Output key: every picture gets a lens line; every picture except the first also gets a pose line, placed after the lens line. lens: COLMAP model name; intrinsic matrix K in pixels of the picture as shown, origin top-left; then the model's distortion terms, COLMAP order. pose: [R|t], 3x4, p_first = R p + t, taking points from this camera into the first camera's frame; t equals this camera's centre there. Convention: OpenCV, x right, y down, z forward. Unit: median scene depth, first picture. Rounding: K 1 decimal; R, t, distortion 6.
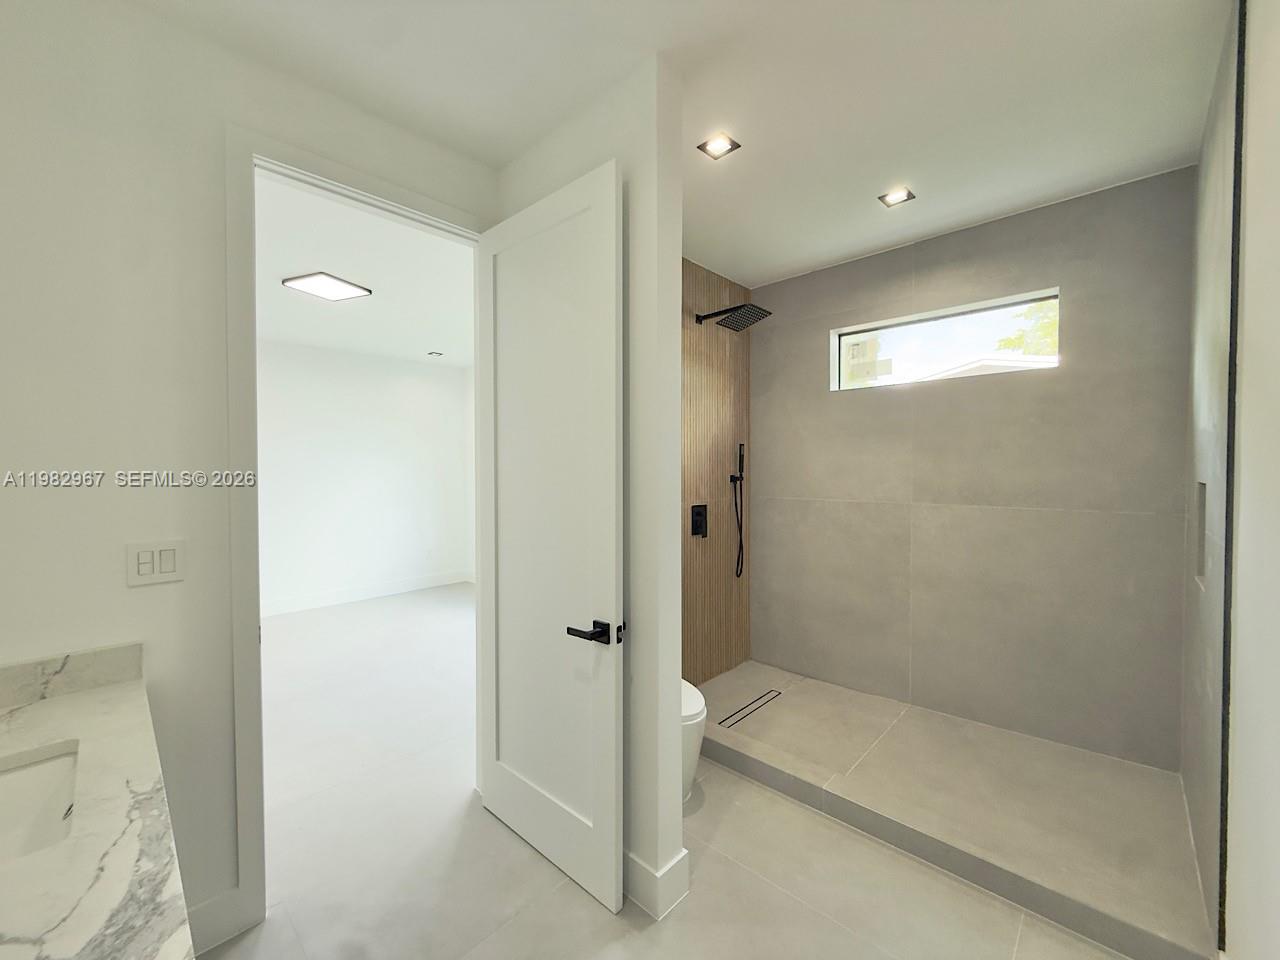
lens RADIAL K [[515.8, 0, 642.8], [0, 515.8, 476.3], [0, 0, 1]] dist [0.003277, 0.000803]
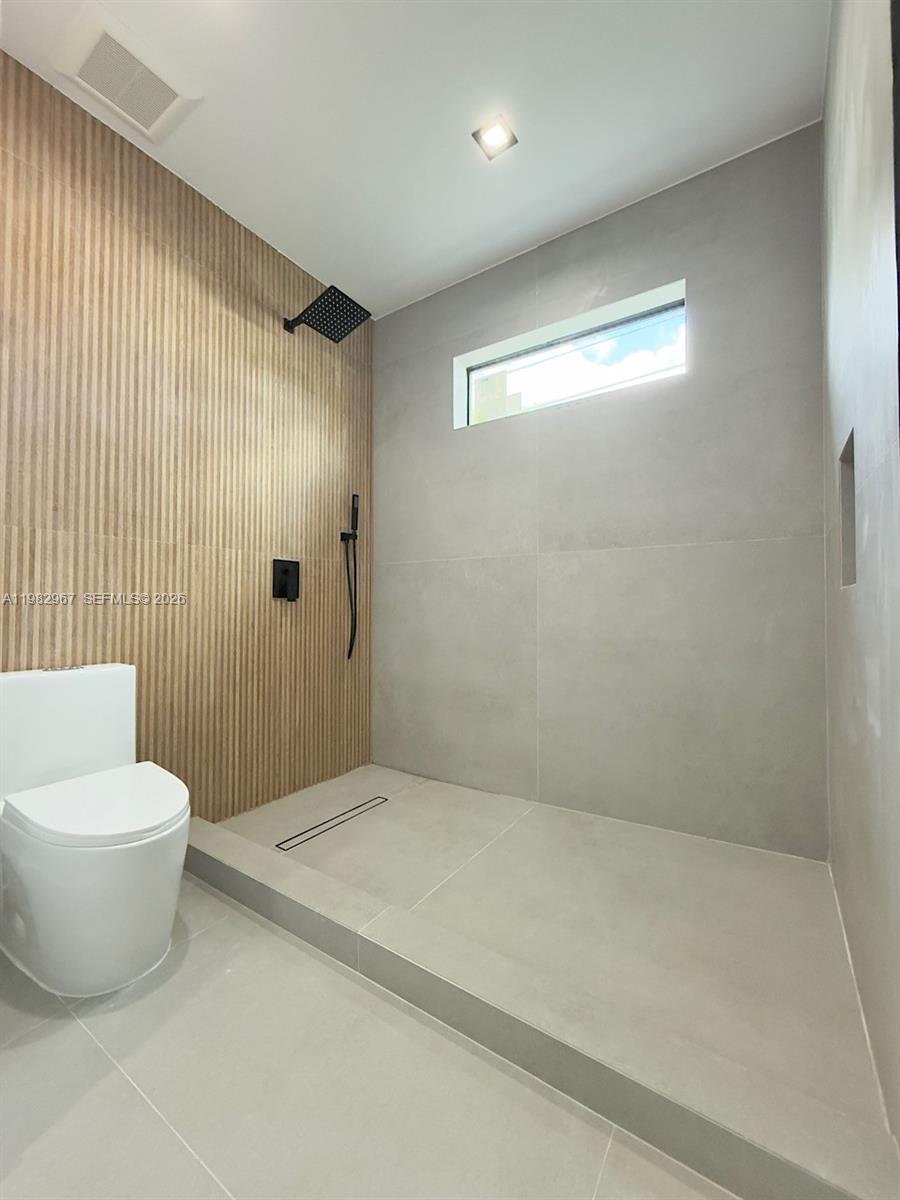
lens RADIAL K [[483.5, 0, 457.2], [0, 483.5, 591.0], [0, 0, 1]] dist [0.003277, 0.000803]
pose [[0.985199, 0.011878, 0.171003, 0.237421], [-0.003988, 0.998914, -0.046411, 0.133871], [-0.171369, 0.045042, 0.984177, 0.238538]]
